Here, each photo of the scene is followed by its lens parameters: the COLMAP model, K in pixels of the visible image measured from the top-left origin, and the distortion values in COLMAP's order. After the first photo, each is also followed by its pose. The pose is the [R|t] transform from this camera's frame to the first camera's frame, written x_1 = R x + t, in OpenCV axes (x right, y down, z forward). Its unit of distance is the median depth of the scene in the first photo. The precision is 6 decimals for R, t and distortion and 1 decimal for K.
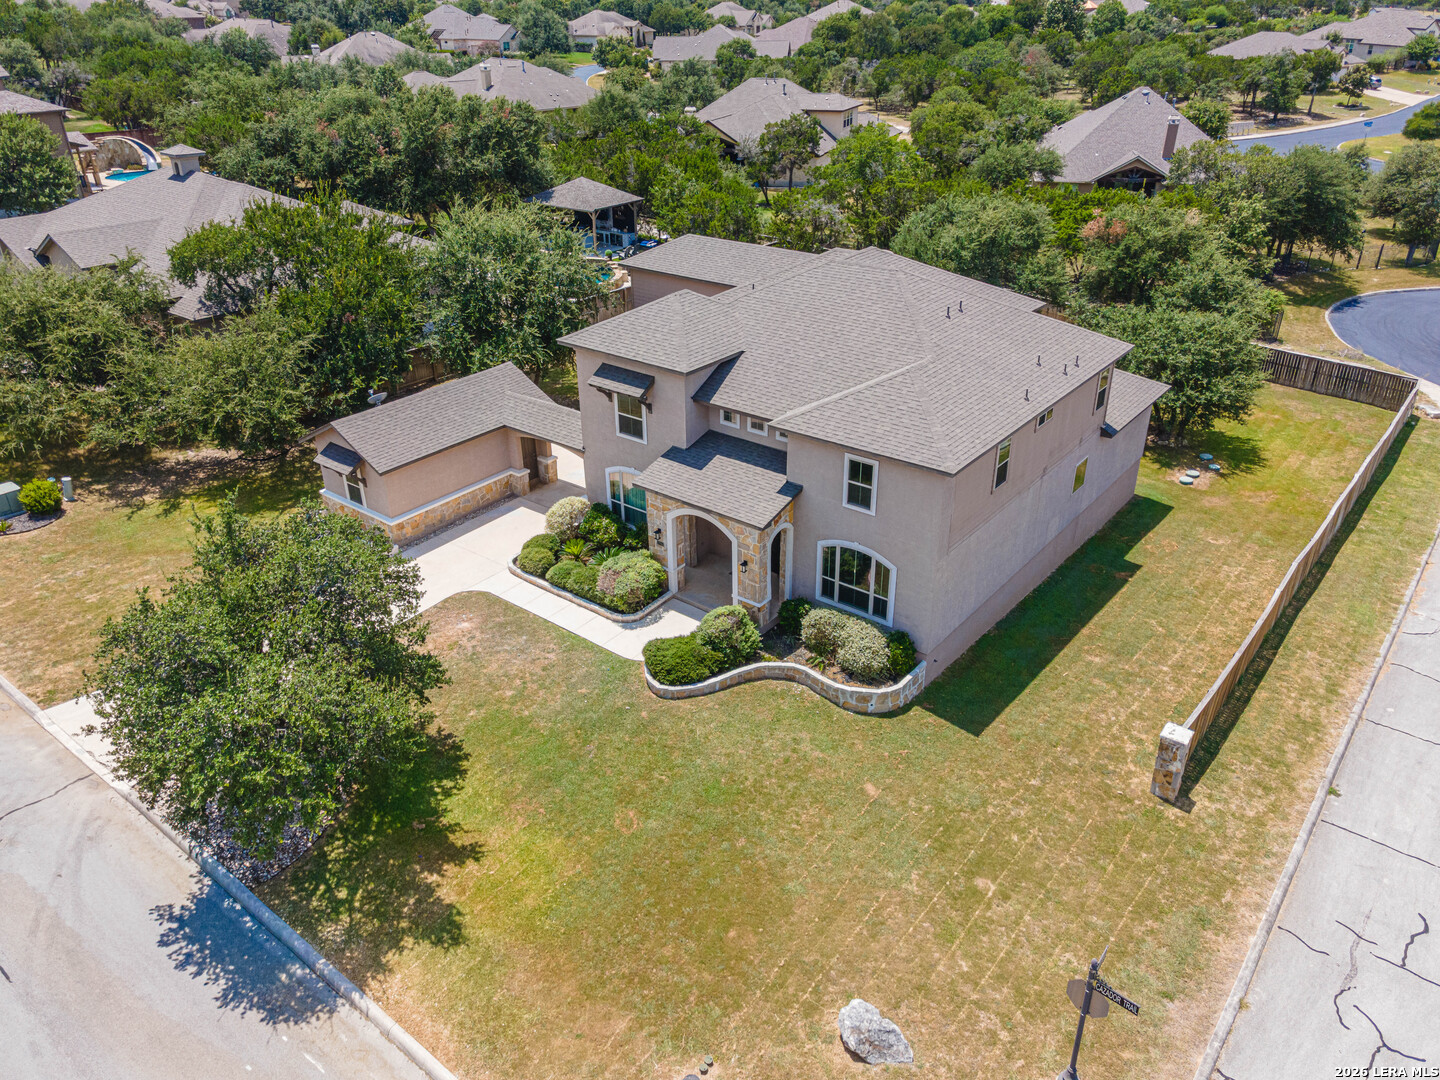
lens RADIAL K [[1036.0, 0, 714.4], [0, 1036.0, 534.3], [0, 0, 1]] dist [0.036254, 0.026707]
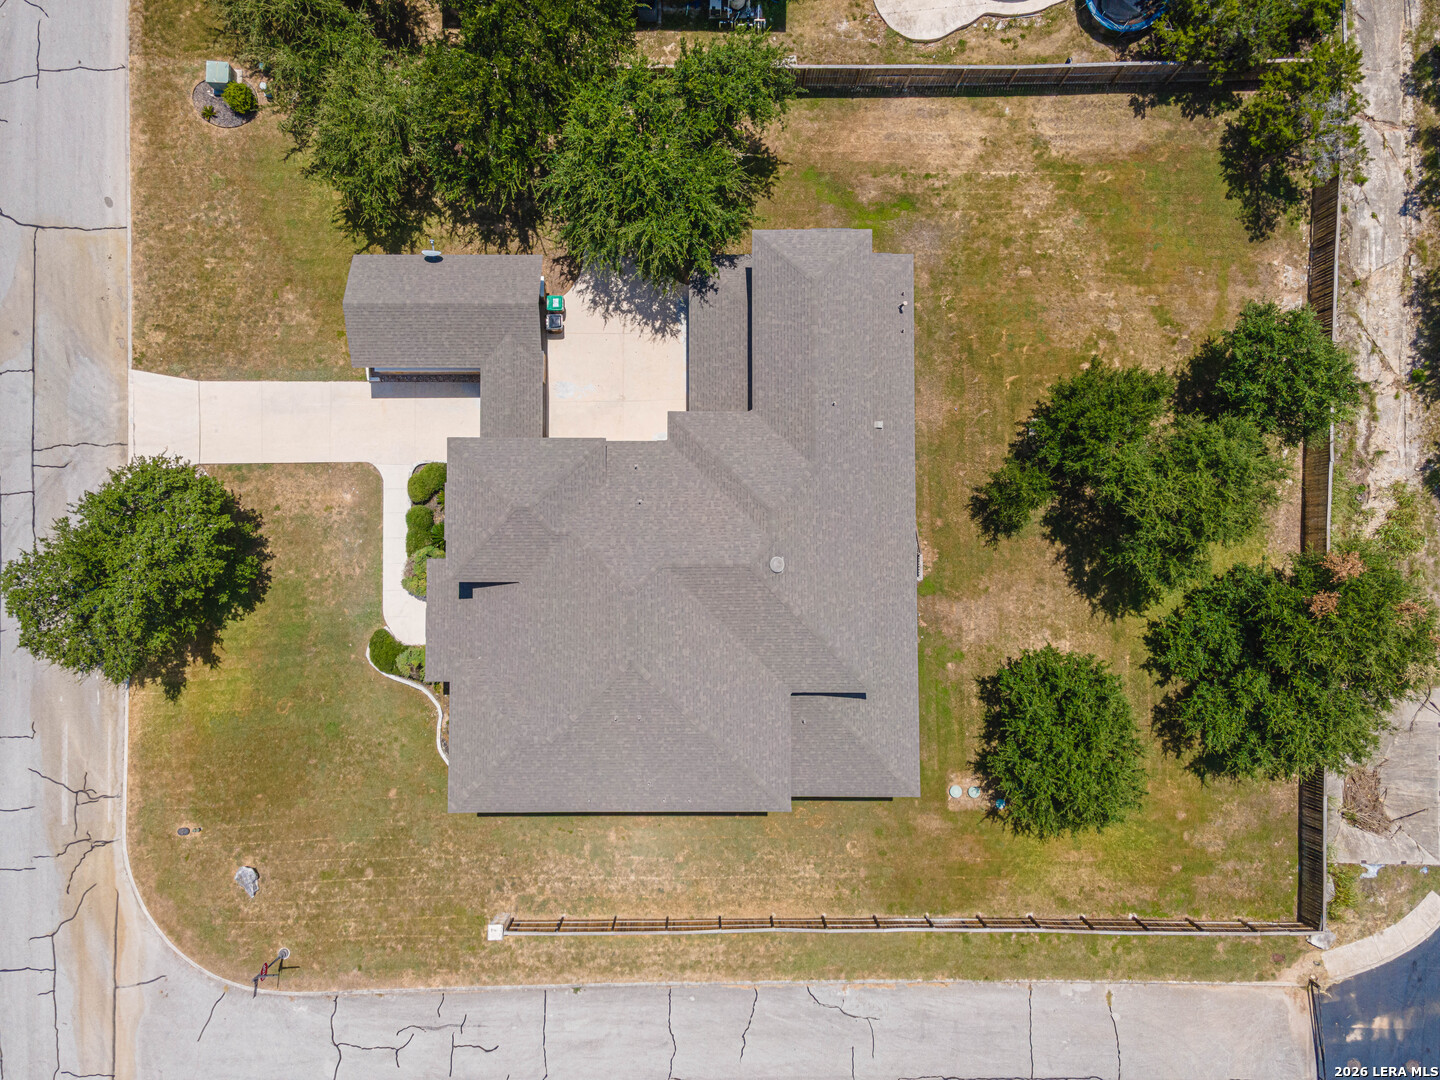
lens RADIAL K [[1036.0, 0, 765.2], [0, 1036.0, 535.8], [0, 0, 1]] dist [0.036254, 0.026707]
pose [[0.624307, 0.780456, -0.033614, 0.237124], [-0.370773, 0.333916, 0.866618, -1.504336], [0.687581, -0.528573, 0.497838, 0.700679]]
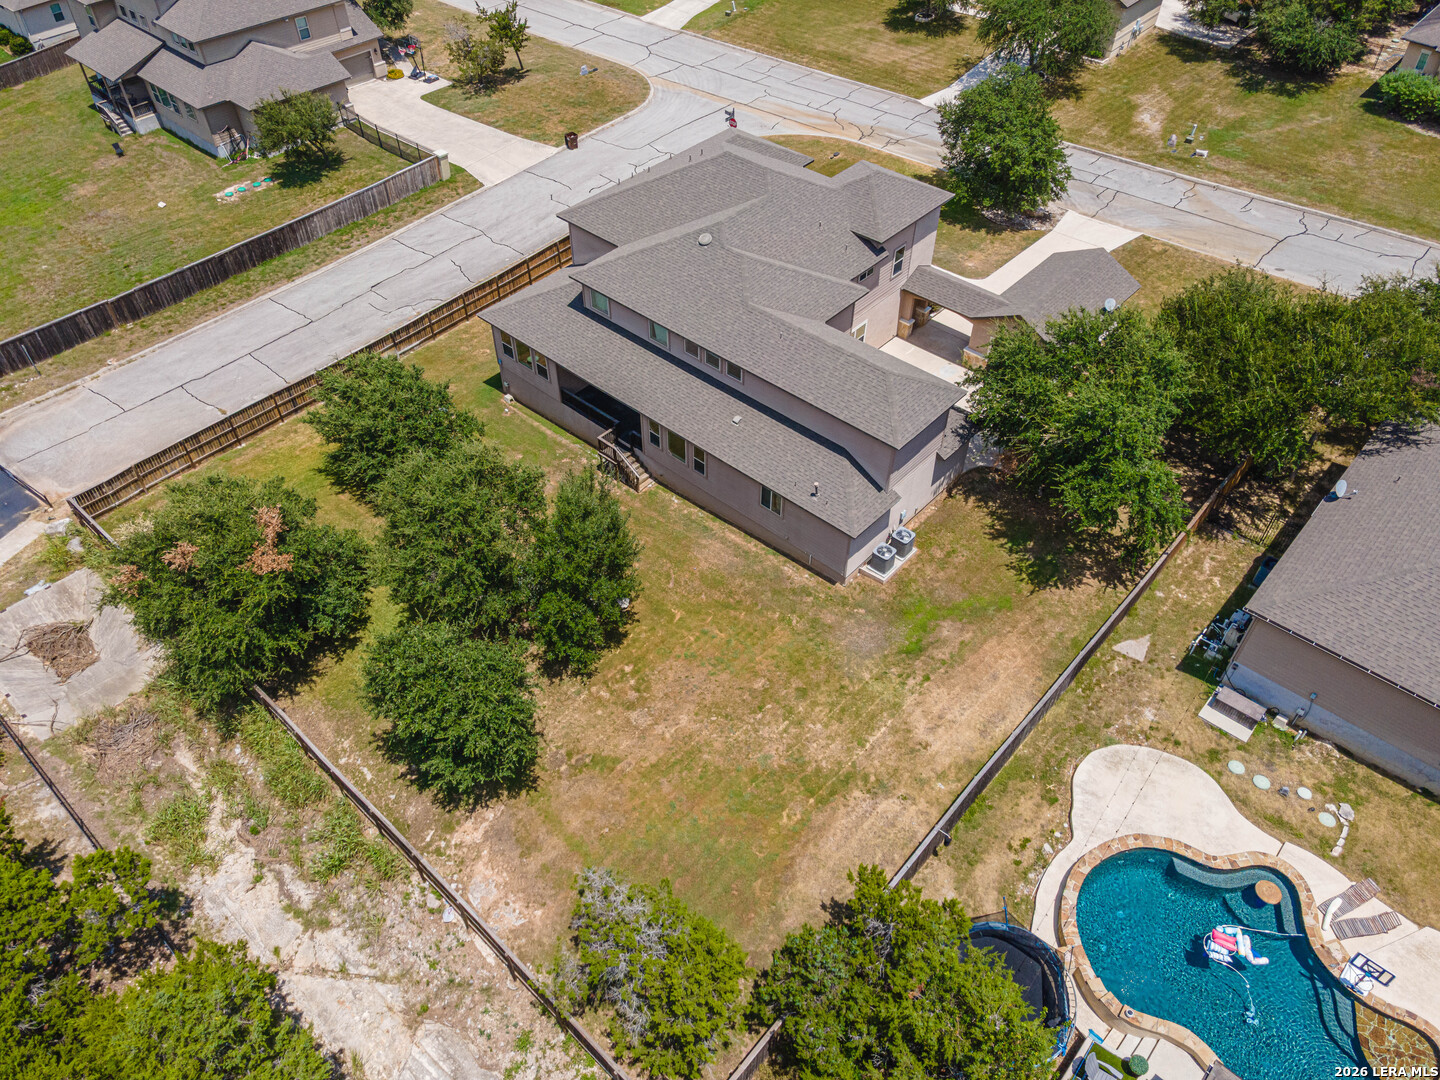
lens RADIAL K [[1036.0, 0, 715.2], [0, 1036.0, 549.1], [0, 0, 1]] dist [0.036254, 0.026707]
pose [[-0.998102, -0.032460, 0.052331, 0.108827], [0.041055, 0.282620, 0.958353, -1.708977], [-0.045898, 0.958683, -0.280751, 2.210663]]
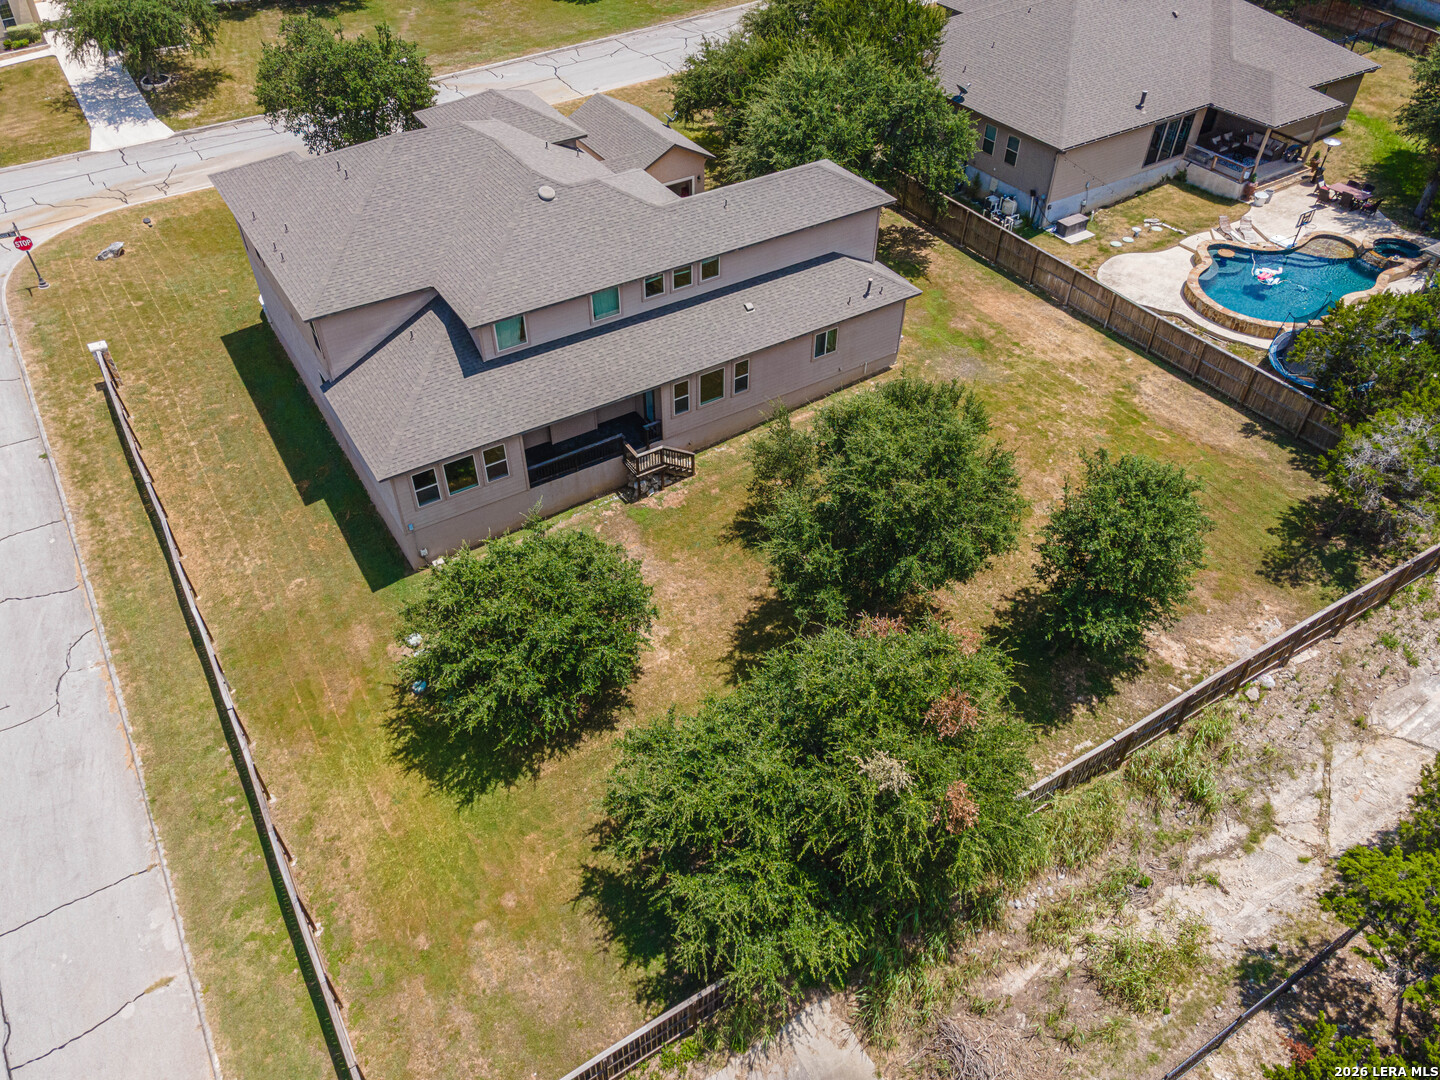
lens RADIAL K [[1036.0, 0, 714.0], [0, 1036.0, 537.9], [0, 0, 1]] dist [0.036254, 0.026707]
pose [[-0.329906, 0.649366, -0.685190, 1.299413], [-0.438073, 0.537632, 0.720447, -1.141570], [0.836214, 0.537843, 0.107102, 1.597524]]
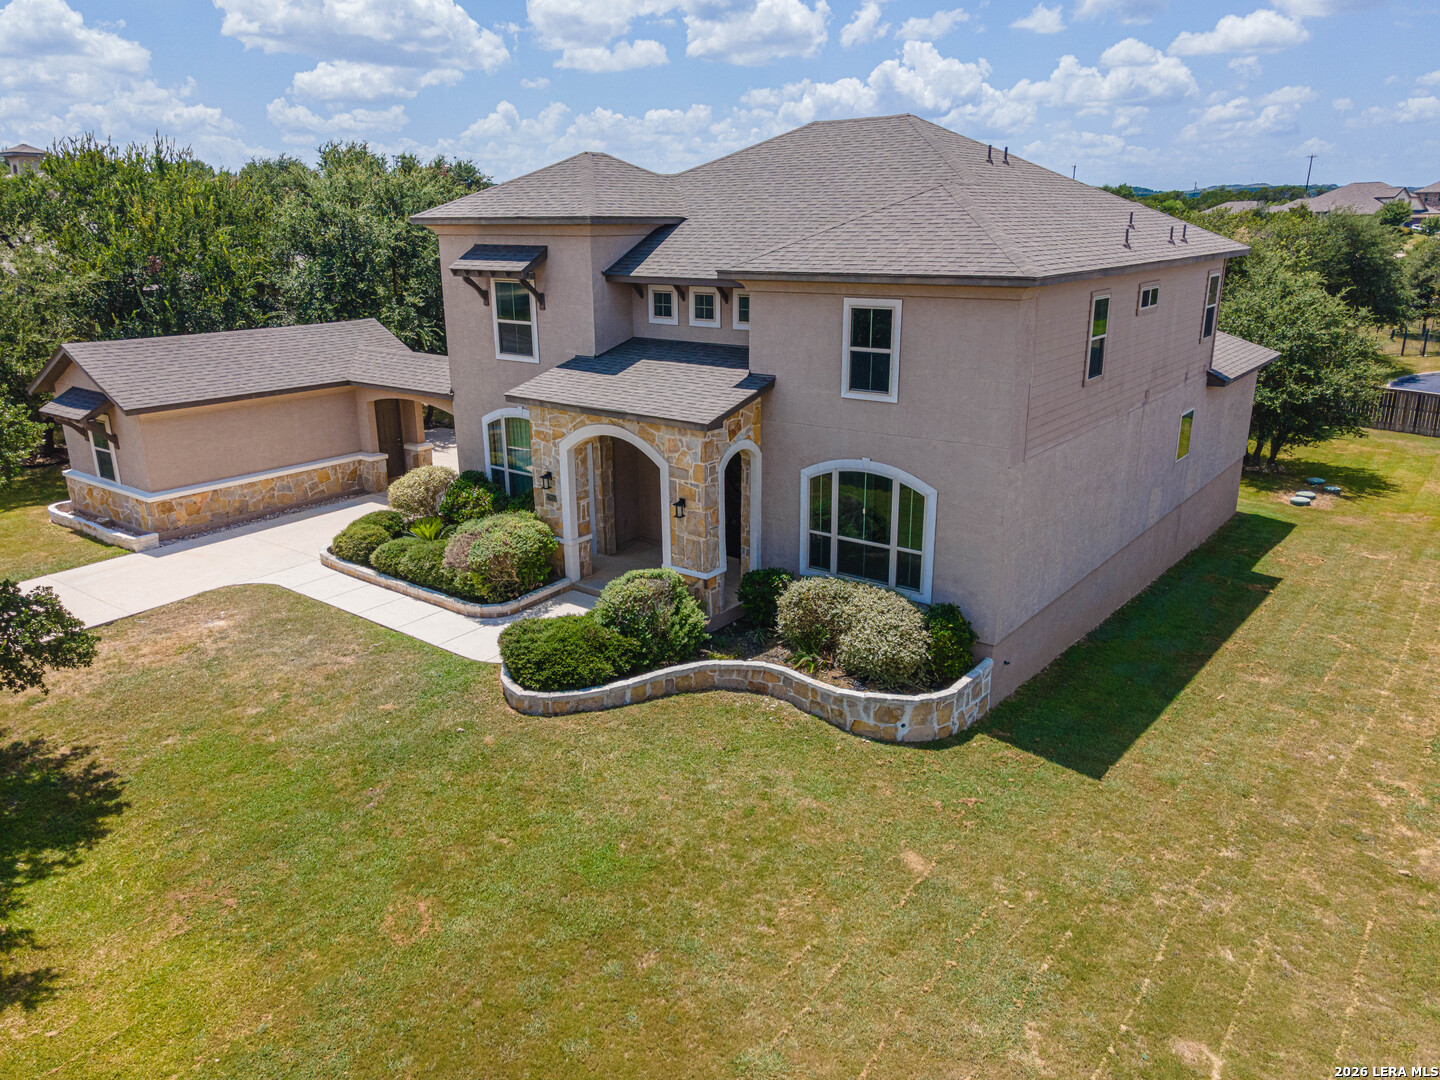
lens RADIAL K [[1036.0, 0, 714.9], [0, 1036.0, 538.9], [0, 0, 1]] dist [0.036254, 0.026707]
pose [[0.999855, 0.000226, 0.017009, 0.040072], [0.002945, 0.982521, -0.186128, 0.165903], [-0.016753, 0.186151, 0.982378, 0.425349]]
